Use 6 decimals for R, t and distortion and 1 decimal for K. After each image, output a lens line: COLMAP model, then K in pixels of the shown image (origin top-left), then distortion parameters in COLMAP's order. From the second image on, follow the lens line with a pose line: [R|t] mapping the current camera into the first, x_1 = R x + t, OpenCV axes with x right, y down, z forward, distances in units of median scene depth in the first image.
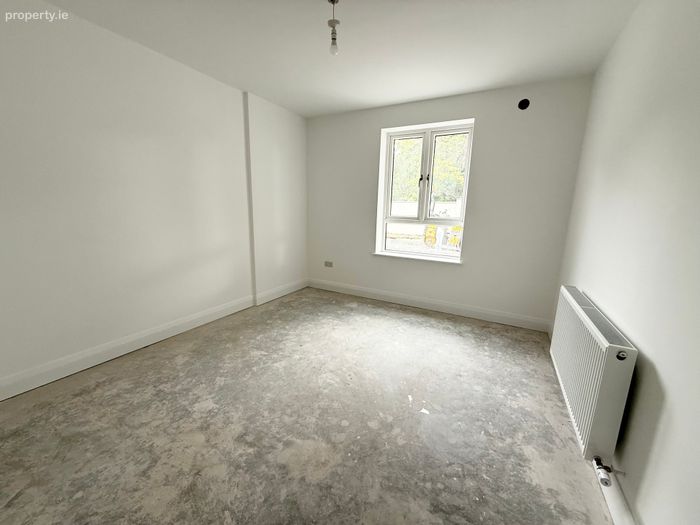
lens RADIAL K [[279.3, 0, 347.5], [0, 279.3, 261.6], [0, 0, 1]] dist [-0.000184, 0.000153]
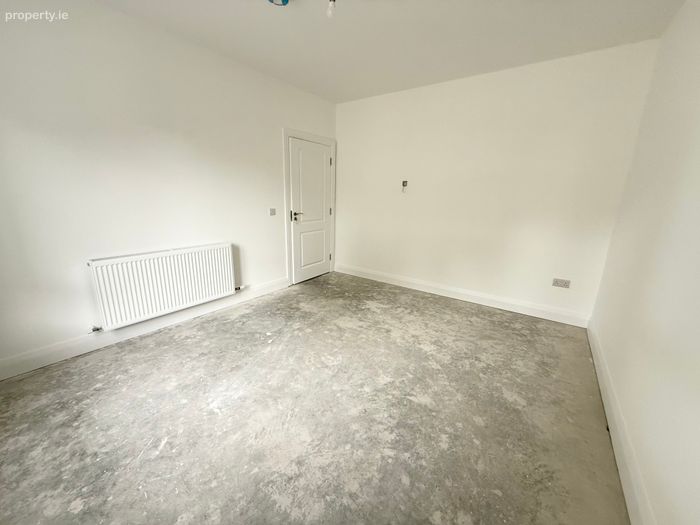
lens RADIAL K [[279.3, 0, 347.5], [0, 279.3, 261.6], [0, 0, 1]] dist [-0.000184, 0.000153]
pose [[-0.991360, -0.074548, 0.107924, -0.173926], [-0.022652, 0.907734, 0.418934, -0.284145], [-0.129197, 0.412870, -0.901580, 1.464523]]
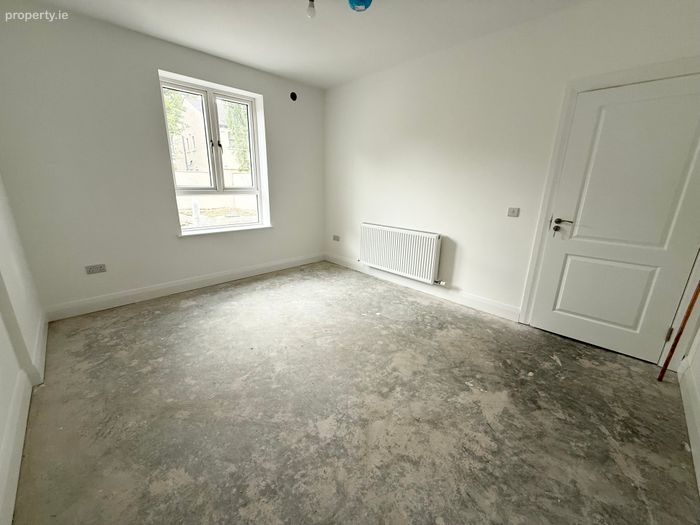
lens RADIAL K [[279.3, 0, 347.5], [0, 279.3, 261.6], [0, 0, 1]] dist [-0.000184, 0.000153]
pose [[0.288724, -0.277928, 0.916185, -0.784644], [0.171234, 0.956499, 0.236196, -0.096692], [-0.941975, 0.088687, 0.323755, 0.444980]]
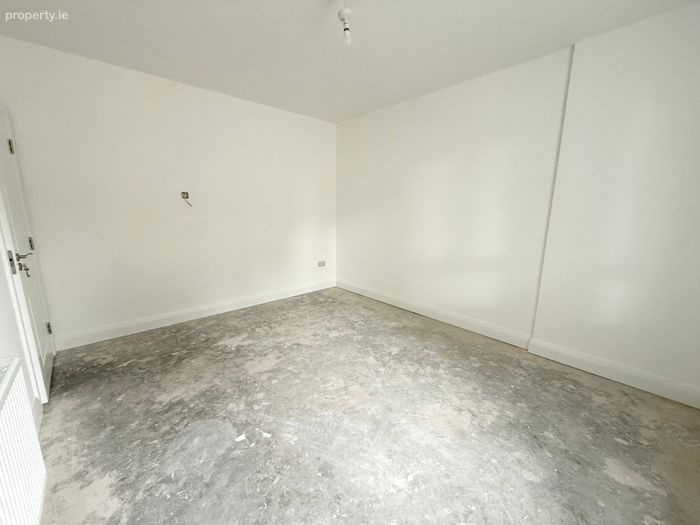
lens RADIAL K [[279.3, 0, 347.5], [0, 279.3, 261.6], [0, 0, 1]] dist [-0.000184, 0.000153]
pose [[-0.322958, 0.154161, -0.933773, 0.640169], [-0.196033, 0.954350, 0.225359, -0.185716], [0.925888, 0.255832, -0.277995, 0.997033]]
